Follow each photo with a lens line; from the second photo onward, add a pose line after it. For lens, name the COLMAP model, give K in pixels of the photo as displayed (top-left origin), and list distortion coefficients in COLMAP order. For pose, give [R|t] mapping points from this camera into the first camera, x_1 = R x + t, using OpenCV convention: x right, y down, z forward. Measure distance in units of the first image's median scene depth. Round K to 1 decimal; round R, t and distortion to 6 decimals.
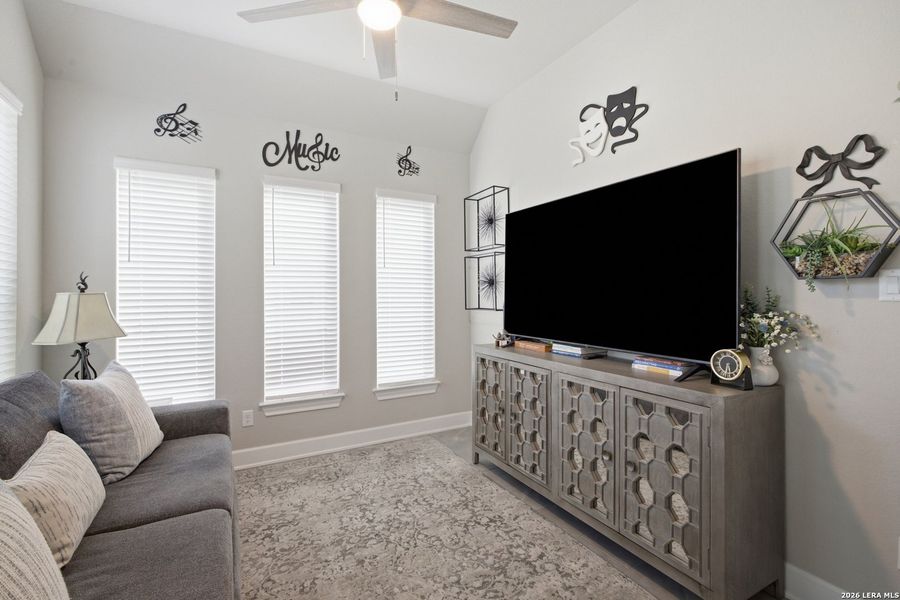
lens RADIAL K [[407.1, 0, 448.7], [0, 407.1, 288.0], [0, 0, 1]] dist [-0.000017, -0.000836]
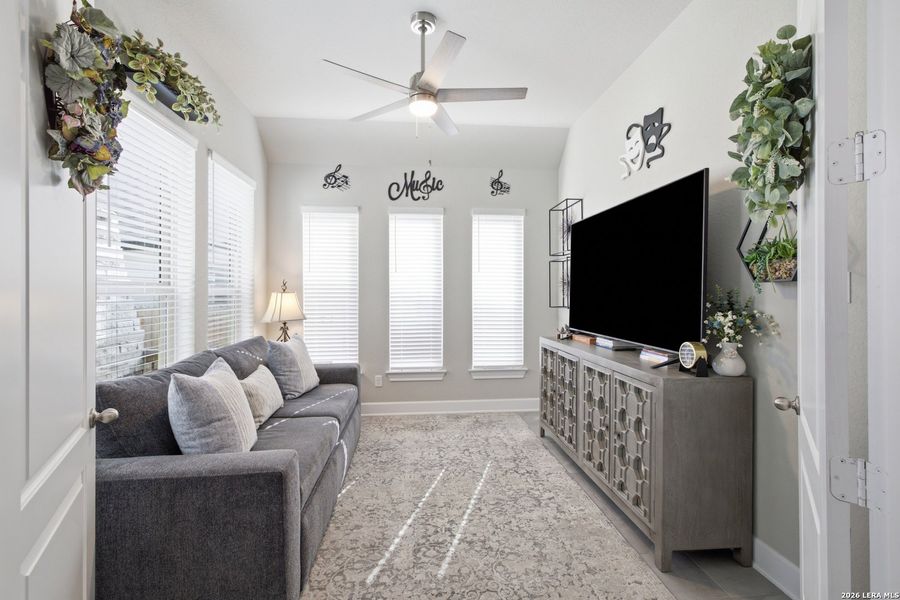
lens RADIAL K [[407.1, 0, 448.7], [0, 407.1, 288.0], [0, 0, 1]] dist [-0.000017, -0.000836]
pose [[0.918680, -0.000923, -0.395002, 0.310953], [0.001958, 0.999996, 0.002217, -0.005792], [0.394999, -0.002810, 0.918677, -0.215269]]
